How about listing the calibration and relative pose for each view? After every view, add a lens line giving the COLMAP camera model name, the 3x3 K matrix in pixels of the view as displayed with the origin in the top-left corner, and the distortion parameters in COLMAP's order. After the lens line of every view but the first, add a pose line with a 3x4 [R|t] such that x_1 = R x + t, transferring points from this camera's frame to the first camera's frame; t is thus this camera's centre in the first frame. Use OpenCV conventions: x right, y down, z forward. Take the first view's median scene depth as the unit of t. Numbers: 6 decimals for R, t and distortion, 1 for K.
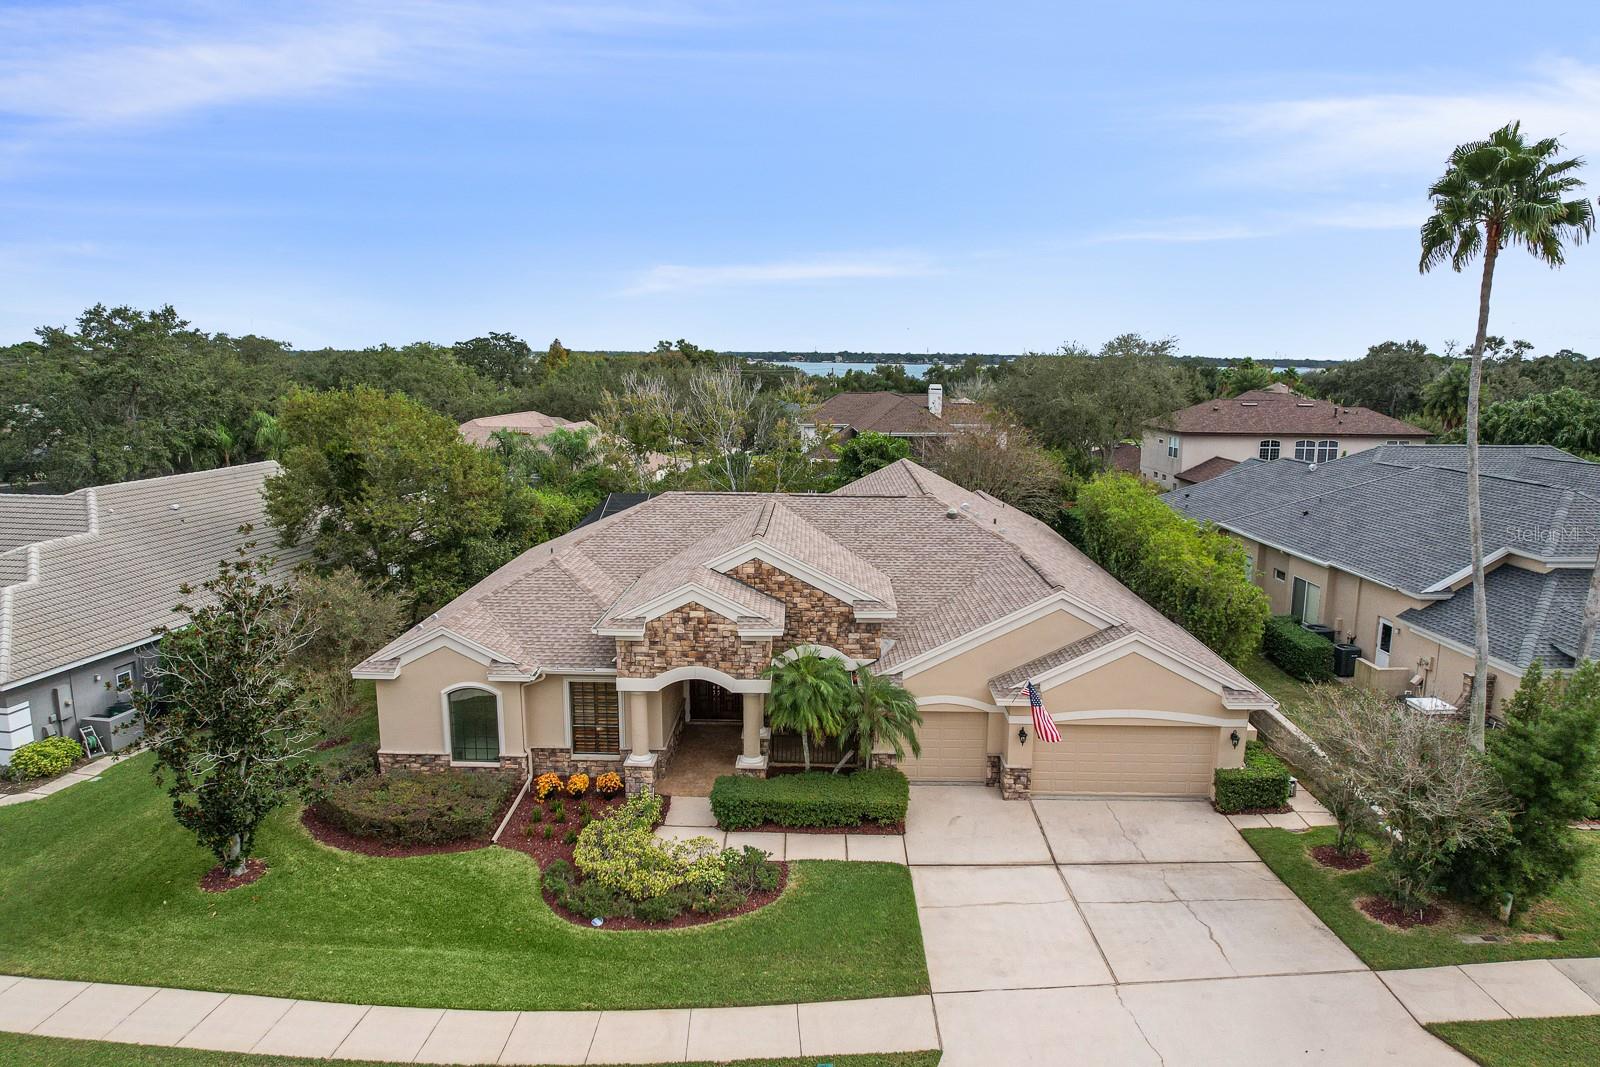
lens RADIAL K [[1024.5, 0, 797.1], [0, 1024.5, 533.2], [0, 0, 1]] dist [-0.070338, 0.059534]
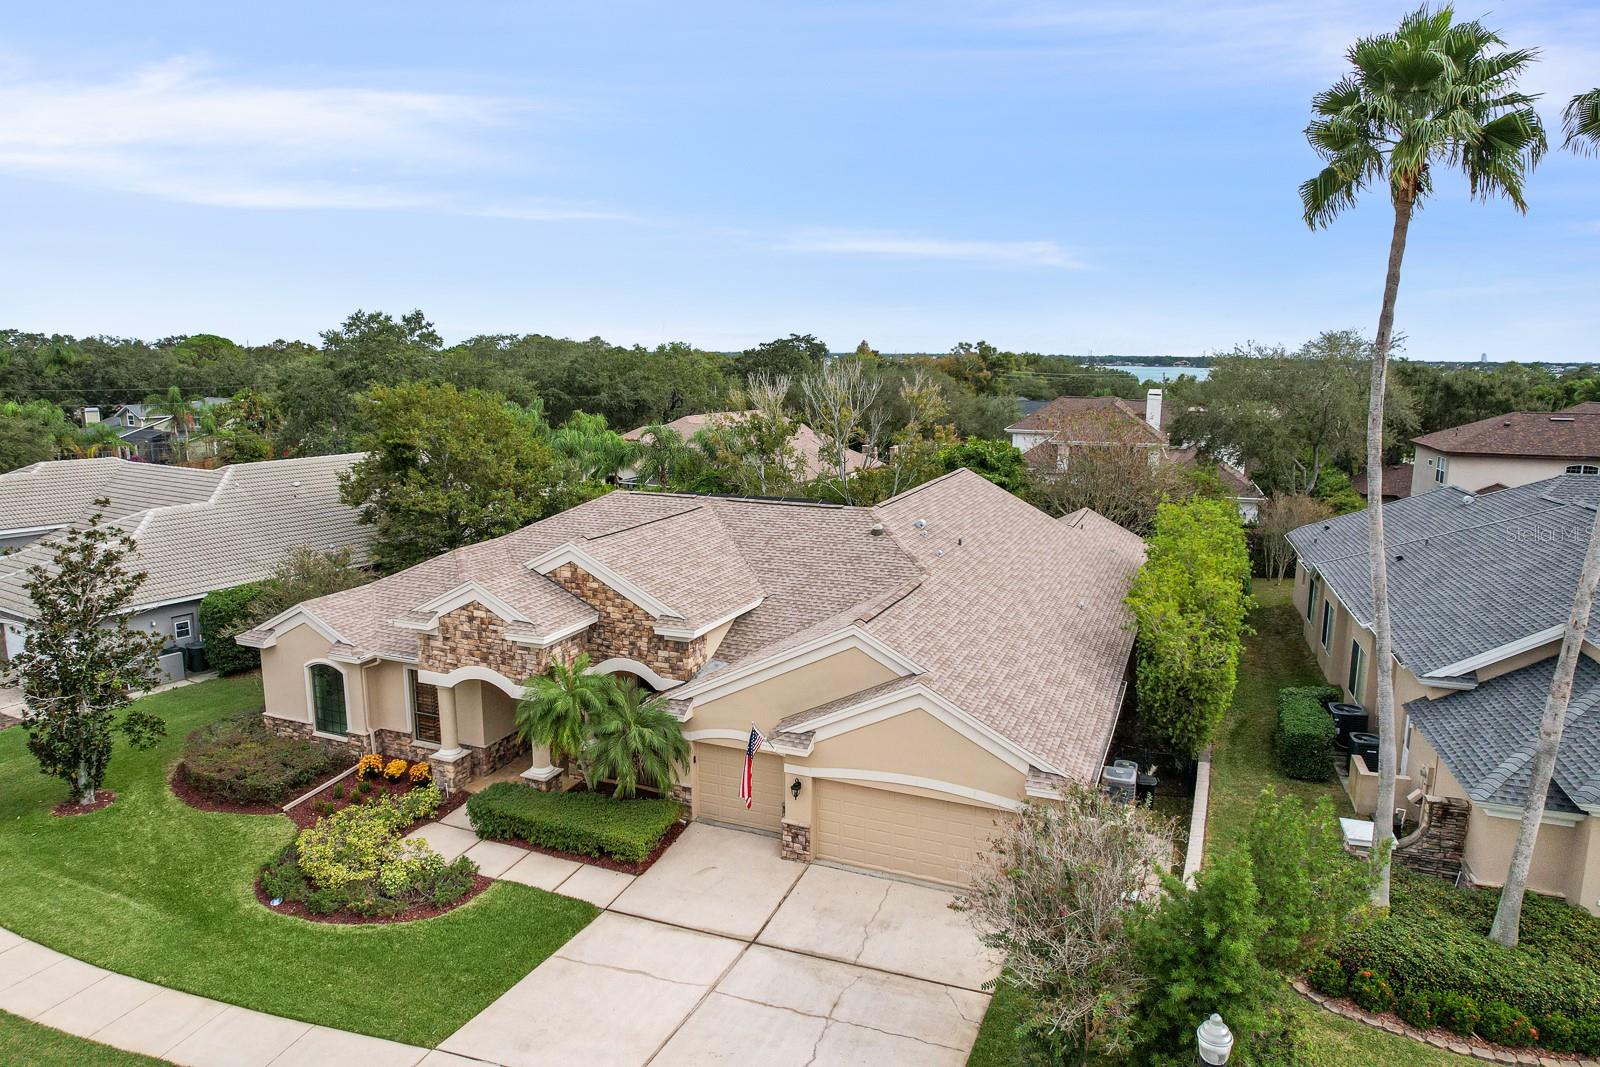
lens RADIAL K [[1024.5, 0, 797.1], [0, 1024.5, 533.2], [0, 0, 1]] dist [-0.070338, 0.059534]
pose [[0.934121, 0.061320, -0.351650, 0.510078], [-0.062380, 0.998018, 0.008325, -0.024460], [0.351463, 0.014159, 0.936095, 0.185646]]
